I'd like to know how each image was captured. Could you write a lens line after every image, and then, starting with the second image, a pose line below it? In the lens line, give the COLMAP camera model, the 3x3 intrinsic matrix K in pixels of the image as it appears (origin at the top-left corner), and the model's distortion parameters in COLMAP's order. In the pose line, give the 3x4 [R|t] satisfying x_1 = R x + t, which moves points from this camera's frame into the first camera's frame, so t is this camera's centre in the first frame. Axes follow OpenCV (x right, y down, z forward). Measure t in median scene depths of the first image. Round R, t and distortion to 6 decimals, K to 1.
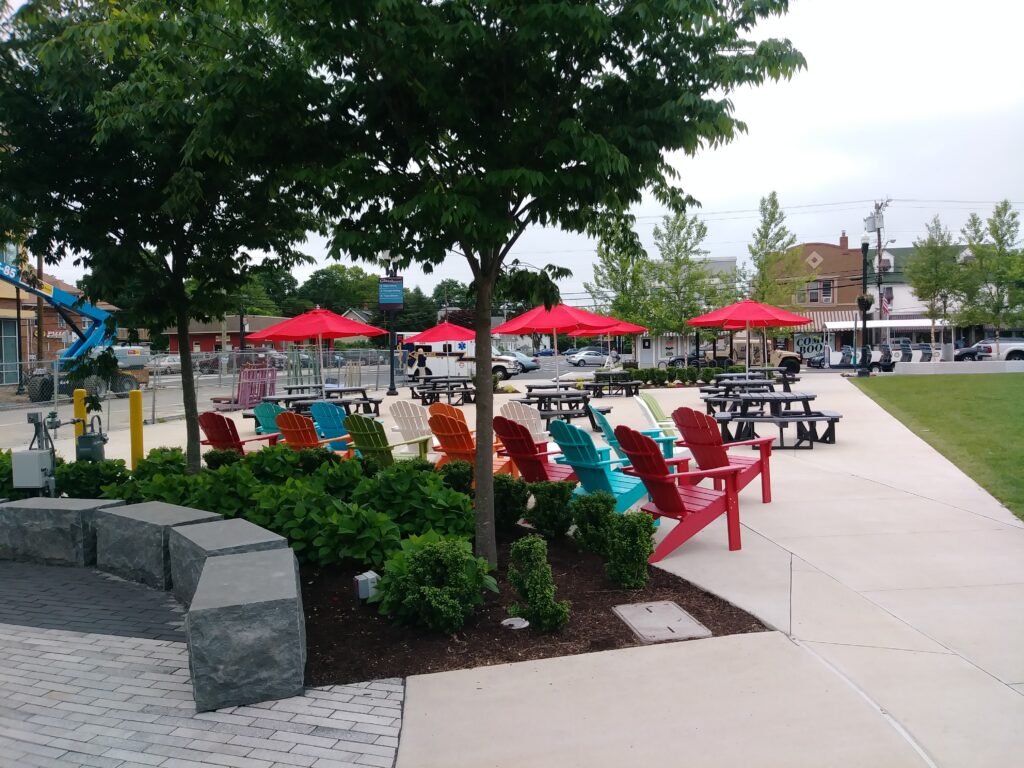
lens RADIAL K [[835.7, 0, 512.4], [0, 835.7, 383.4], [0, 0, 1]] dist [0.001145, -0.033959]
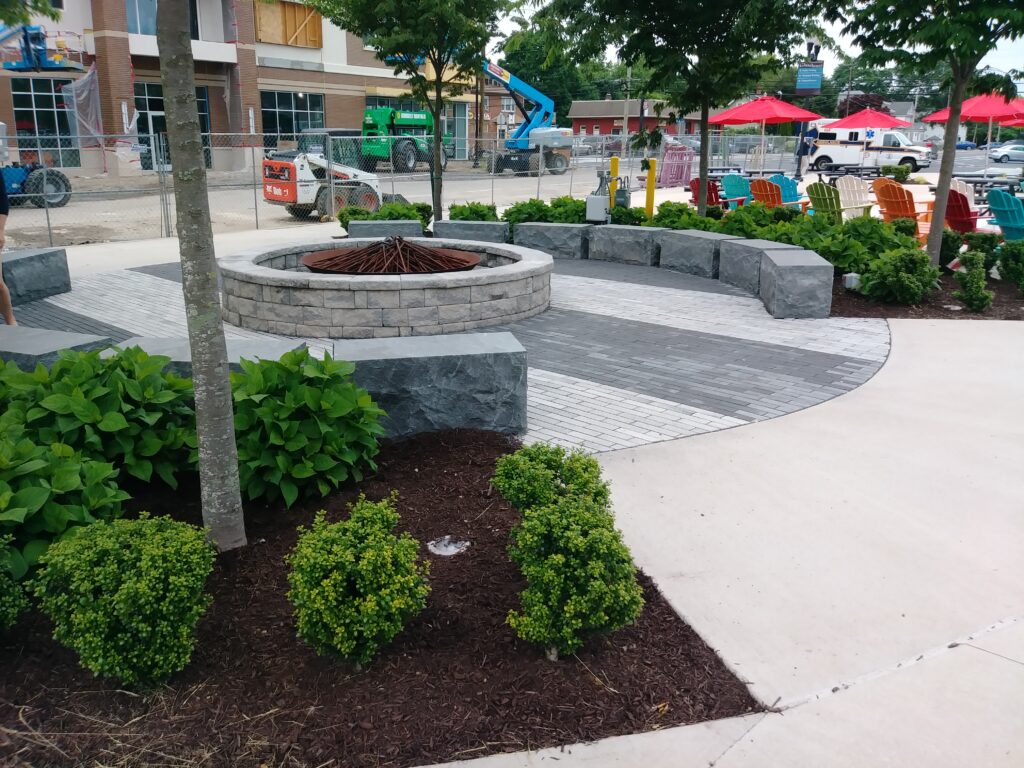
lens RADIAL K [[835.7, 0, 510.5], [0, 835.7, 387.4], [0, 0, 1]] dist [0.001145, -0.033959]
pose [[0.905912, 0.139503, -0.399827, -0.069294], [-0.035769, 0.966014, 0.256005, 0.036980], [0.421952, -0.217616, 0.880114, -0.538275]]
